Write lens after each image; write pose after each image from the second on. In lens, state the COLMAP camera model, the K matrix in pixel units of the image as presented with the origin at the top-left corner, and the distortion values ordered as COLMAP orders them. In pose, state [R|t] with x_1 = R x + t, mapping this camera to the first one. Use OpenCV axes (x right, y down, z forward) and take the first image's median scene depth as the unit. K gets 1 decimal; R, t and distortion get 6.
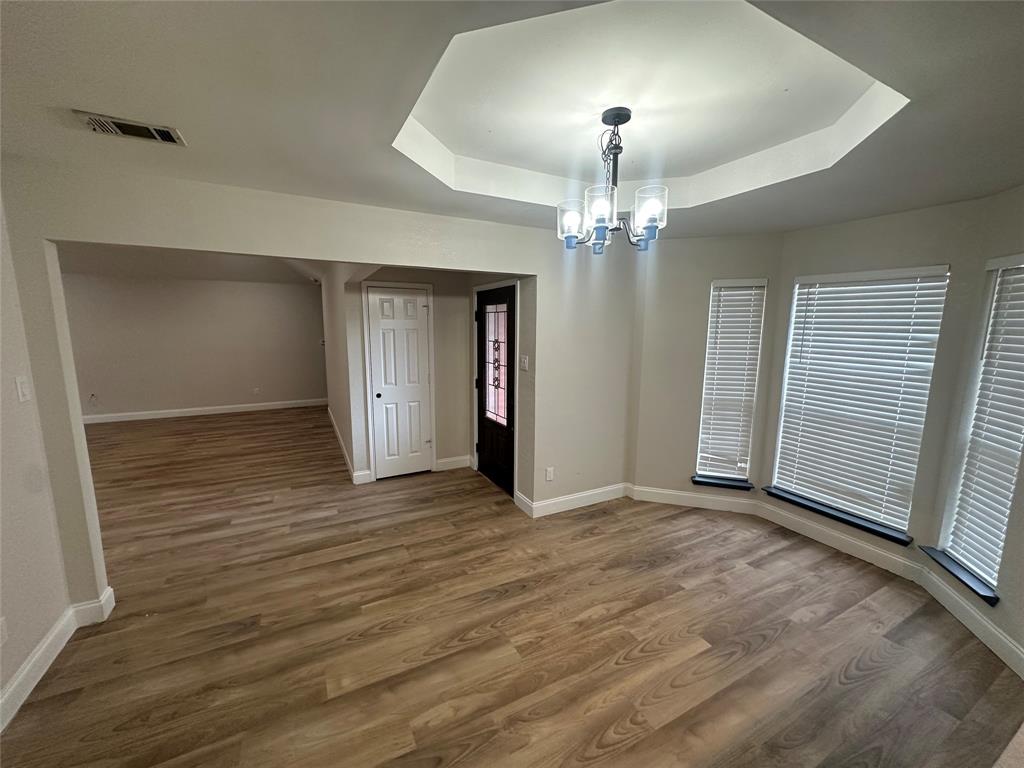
lens RADIAL K [[406.3, 0, 511.1], [0, 406.3, 383.2], [0, 0, 1]] dist [0.001254, 0.002077]
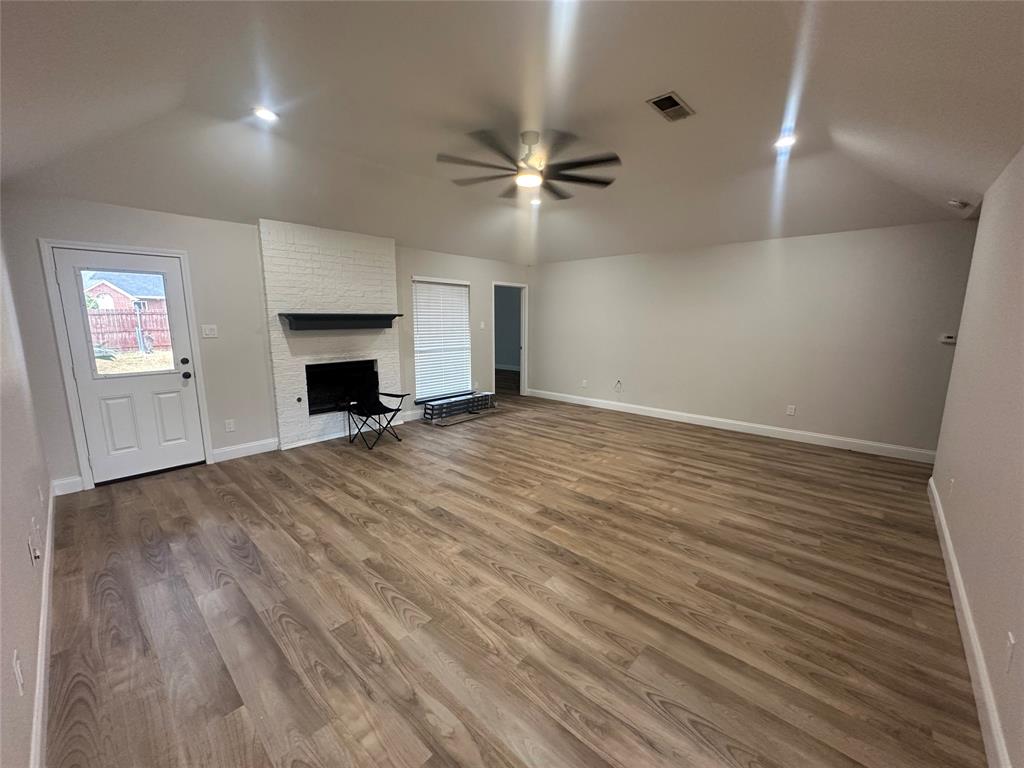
lens RADIAL K [[406.3, 0, 515.1], [0, 406.3, 380.9], [0, 0, 1]] dist [0.001254, 0.002077]
pose [[0.345124, 0.146519, -0.927050, -0.284898], [-0.138066, 0.984920, 0.104266, -0.048564], [0.928347, 0.092009, 0.360149, 0.547377]]
